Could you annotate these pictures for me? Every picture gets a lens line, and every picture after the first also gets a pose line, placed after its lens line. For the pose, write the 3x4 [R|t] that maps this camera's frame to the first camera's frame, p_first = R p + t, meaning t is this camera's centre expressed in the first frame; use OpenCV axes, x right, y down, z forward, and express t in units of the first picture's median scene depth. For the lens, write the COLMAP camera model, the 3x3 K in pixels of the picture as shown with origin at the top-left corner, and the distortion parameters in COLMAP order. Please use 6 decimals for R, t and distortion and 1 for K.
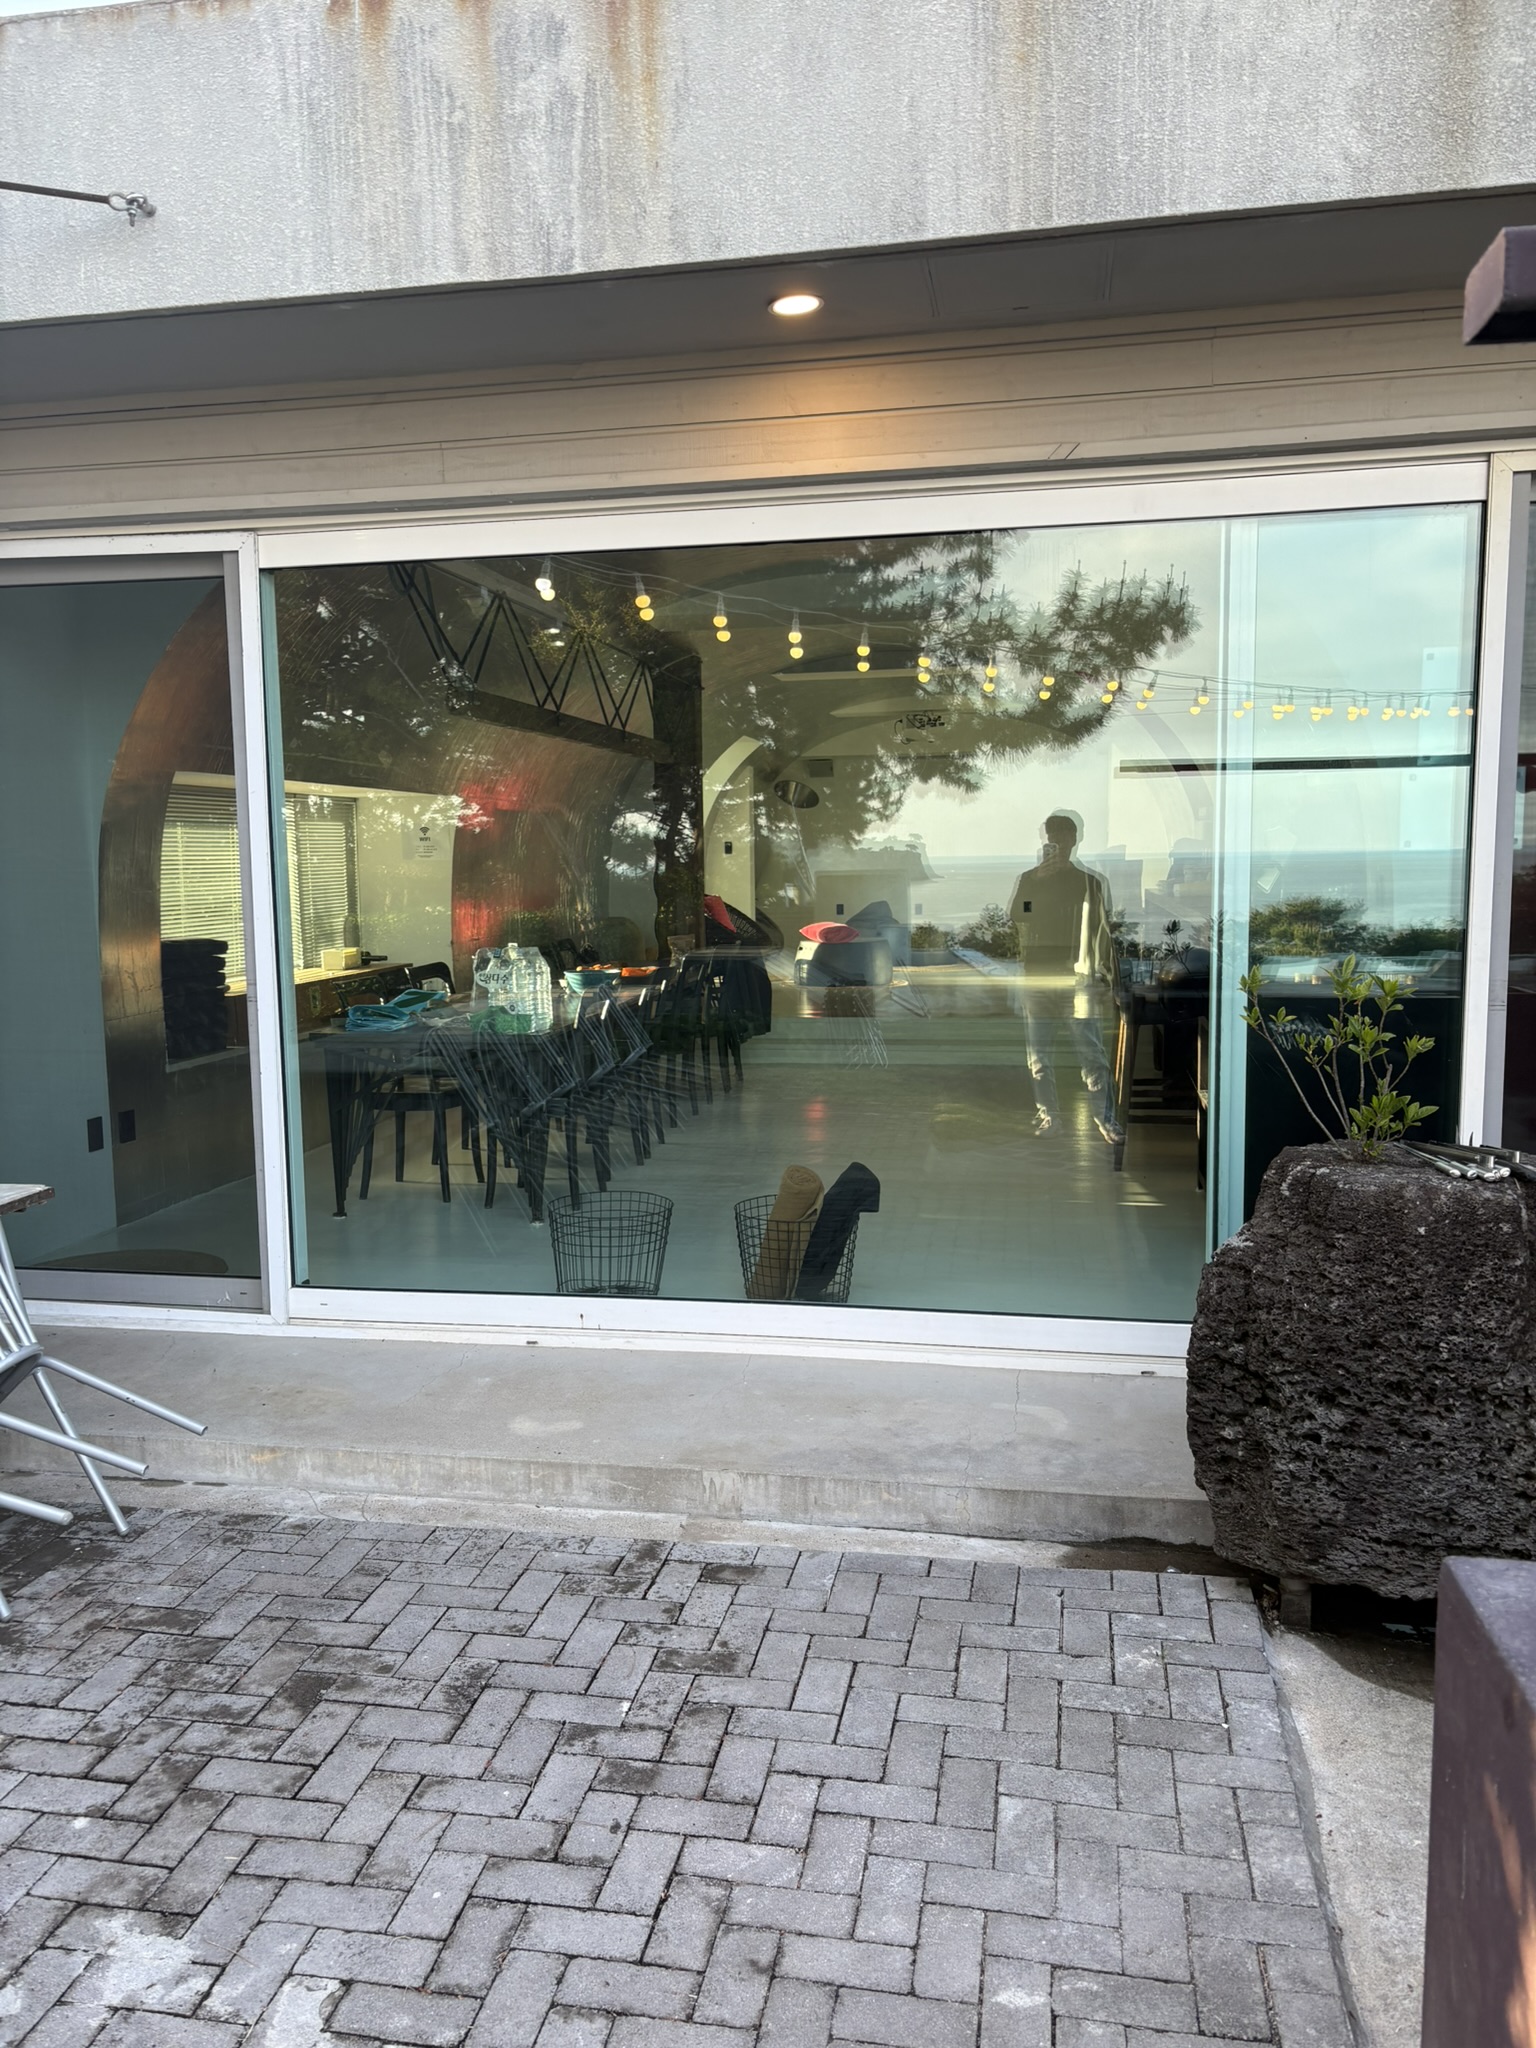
lens RADIAL K [[1549.2, 0, 765.4], [0, 1549.2, 1025.4], [0, 0, 1]] dist [0.042336, -0.067386]
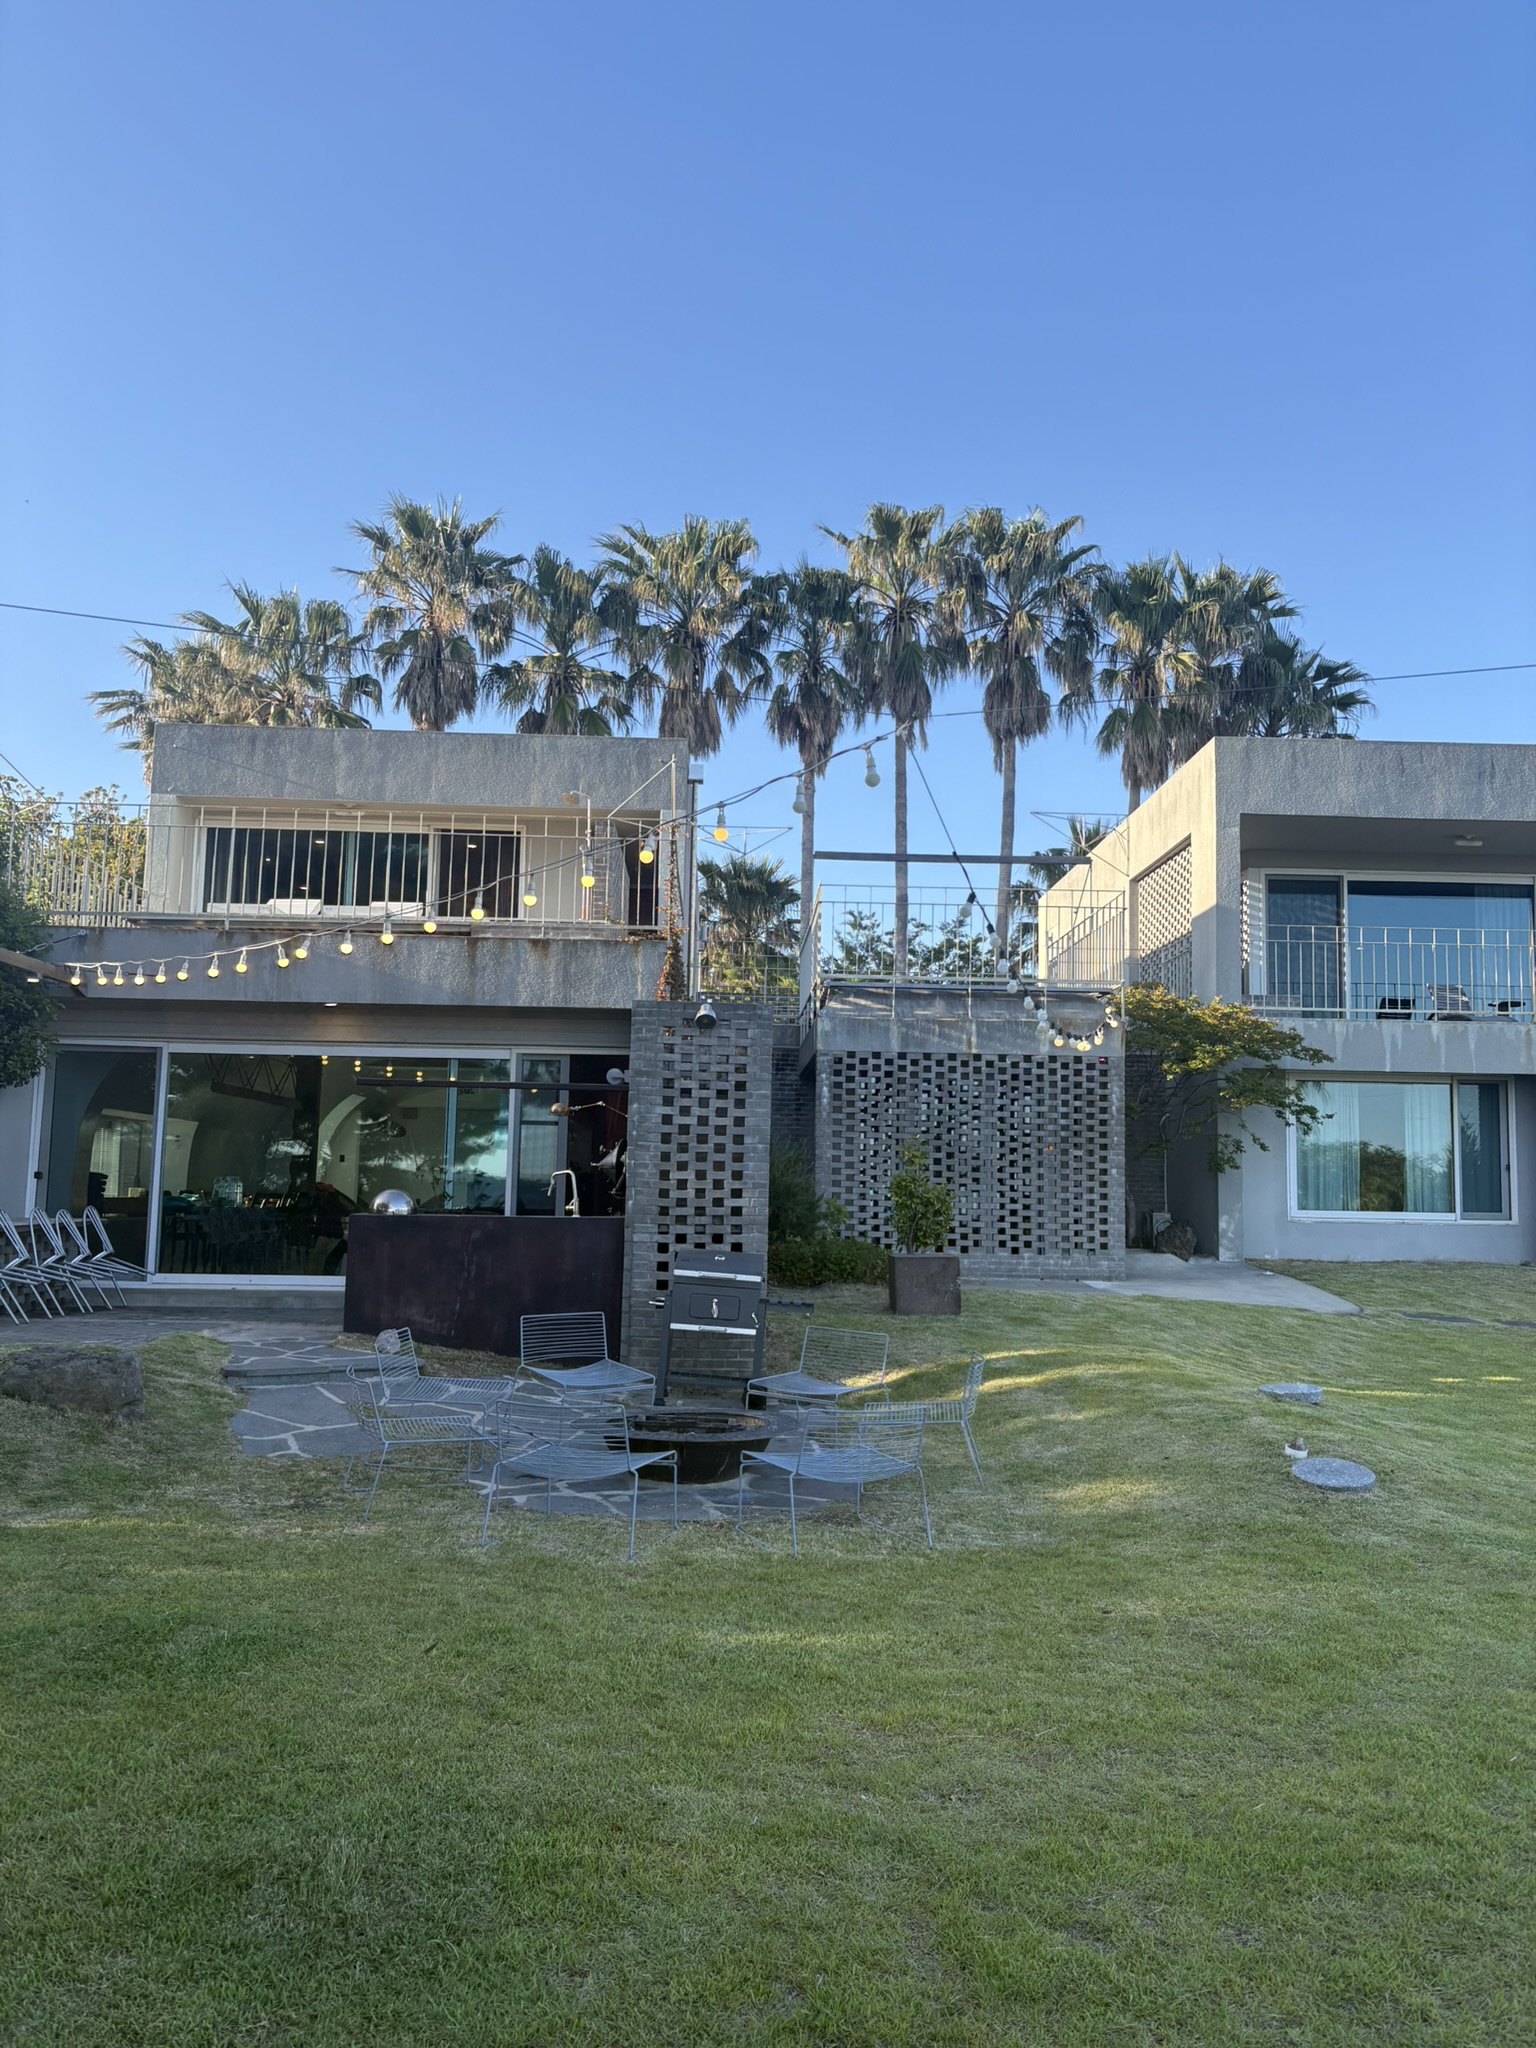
lens RADIAL K [[1549.2, 0, 763.8], [0, 1549.2, 1034.1], [0, 0, 1]] dist [0.042336, -0.067386]
pose [[0.977148, 0.056918, 0.204798, 0.160717], [-0.011580, 0.976305, -0.216087, 0.250960], [-0.212244, 0.208778, 0.954654, -1.652517]]
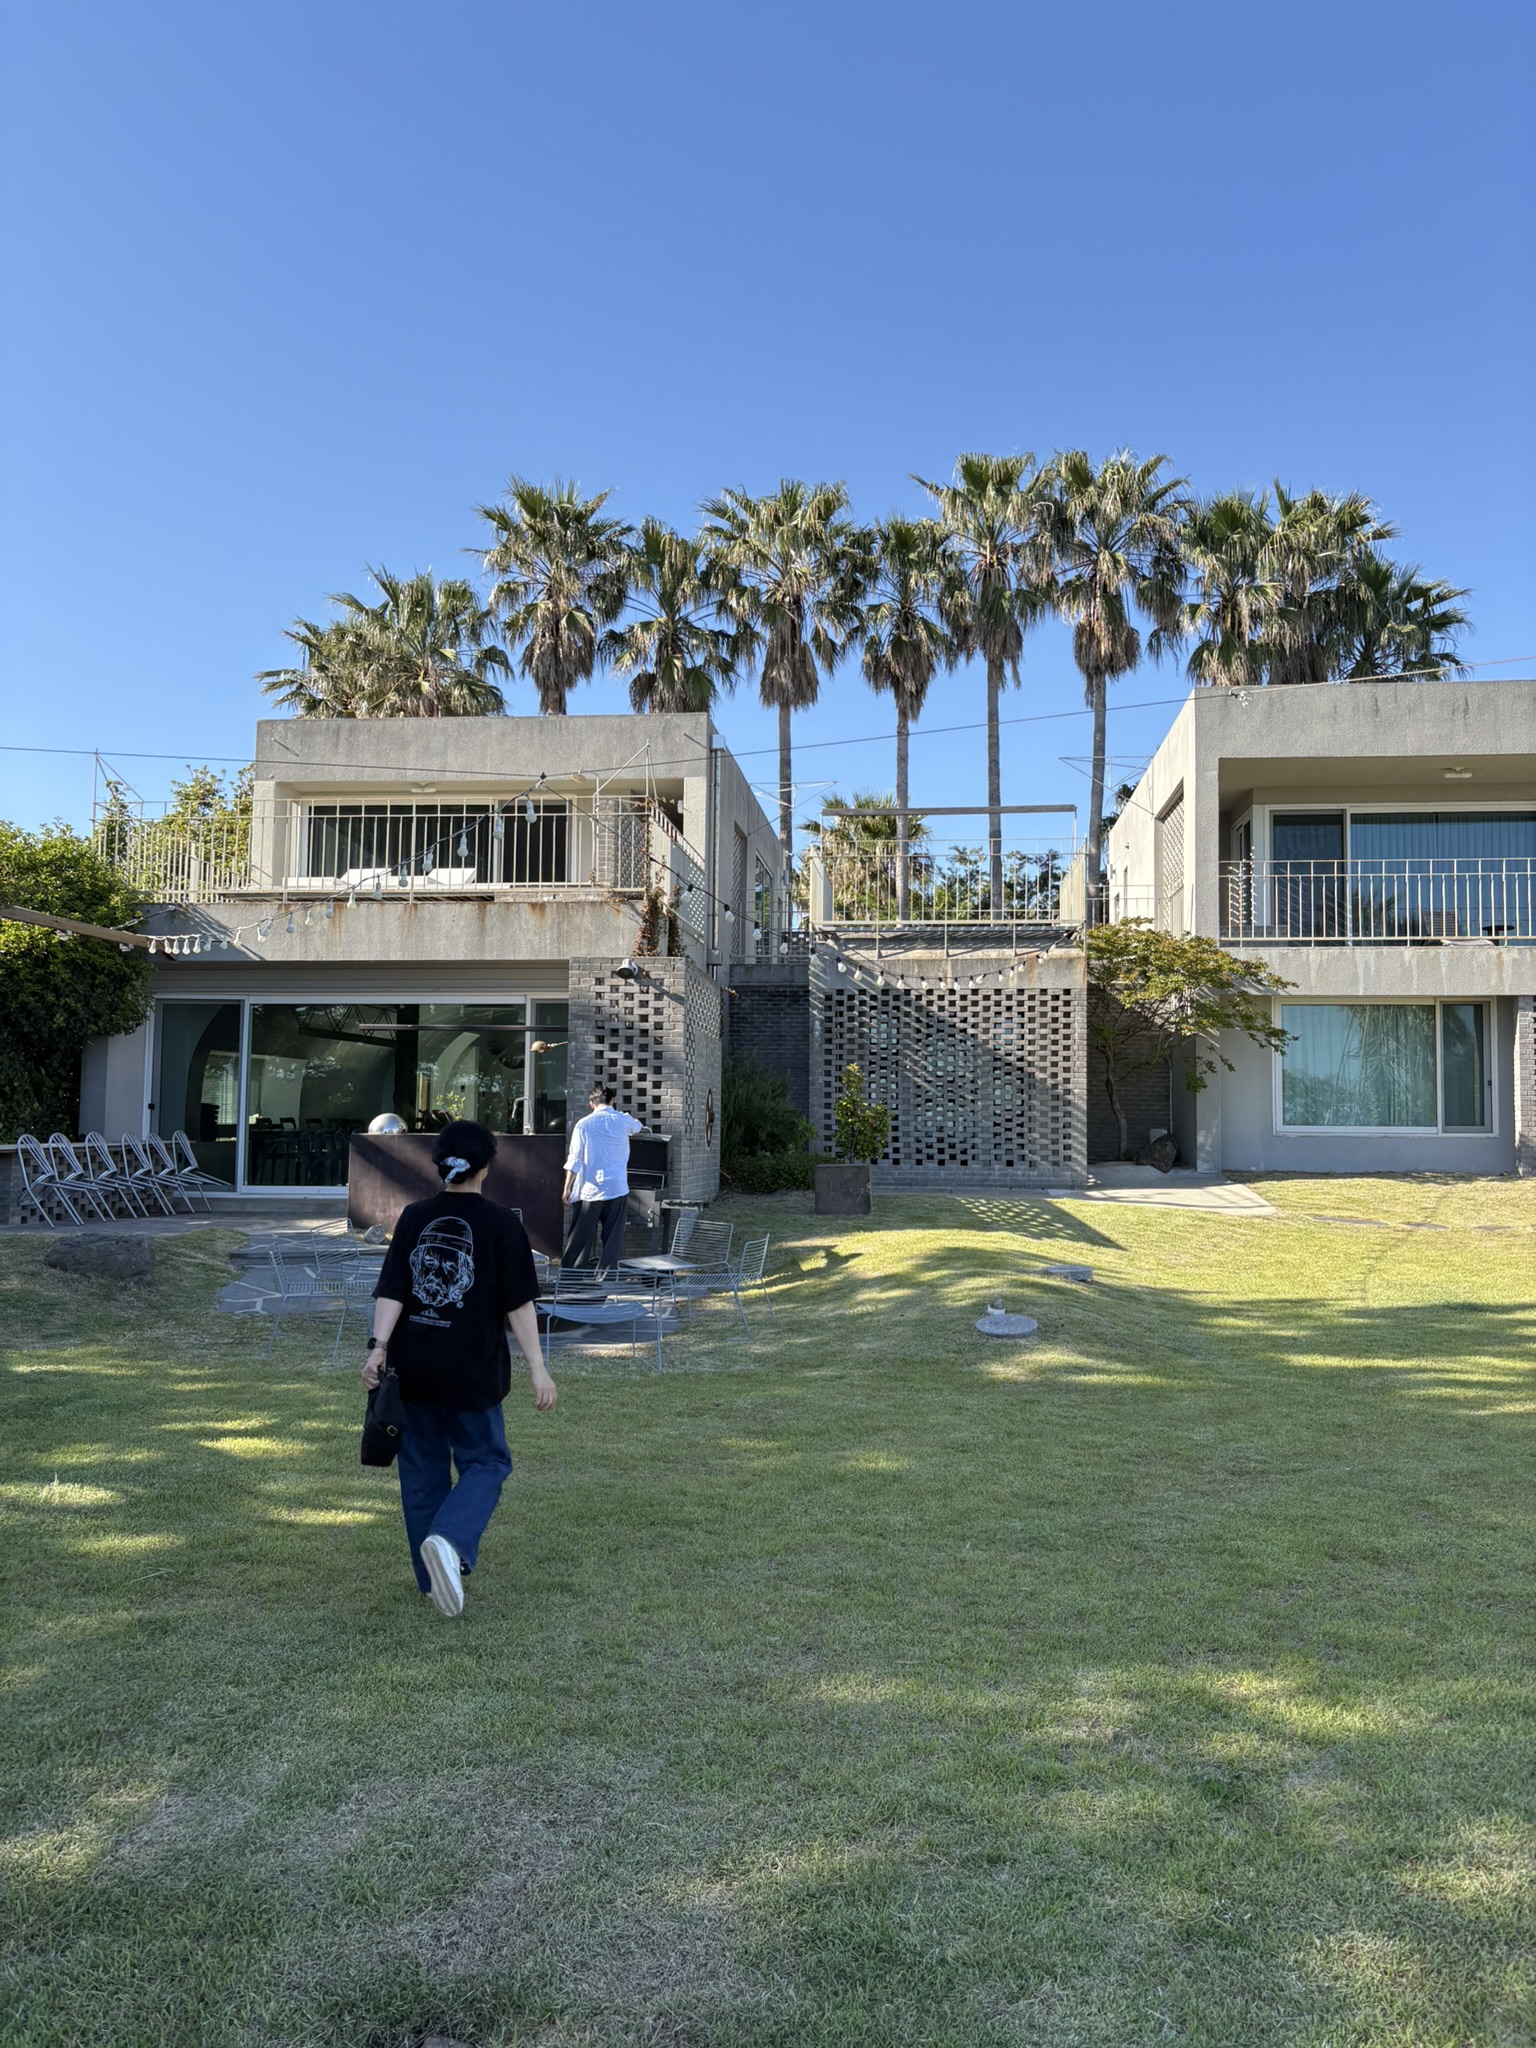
lens RADIAL K [[1549.2, 0, 777.3], [0, 1549.2, 1013.4], [0, 0, 1]] dist [0.042336, -0.067386]
pose [[0.996609, 0.030070, 0.076585, 0.487789], [-0.015766, 0.983369, -0.180932, 0.293517], [-0.080752, 0.179111, 0.980509, -2.048065]]
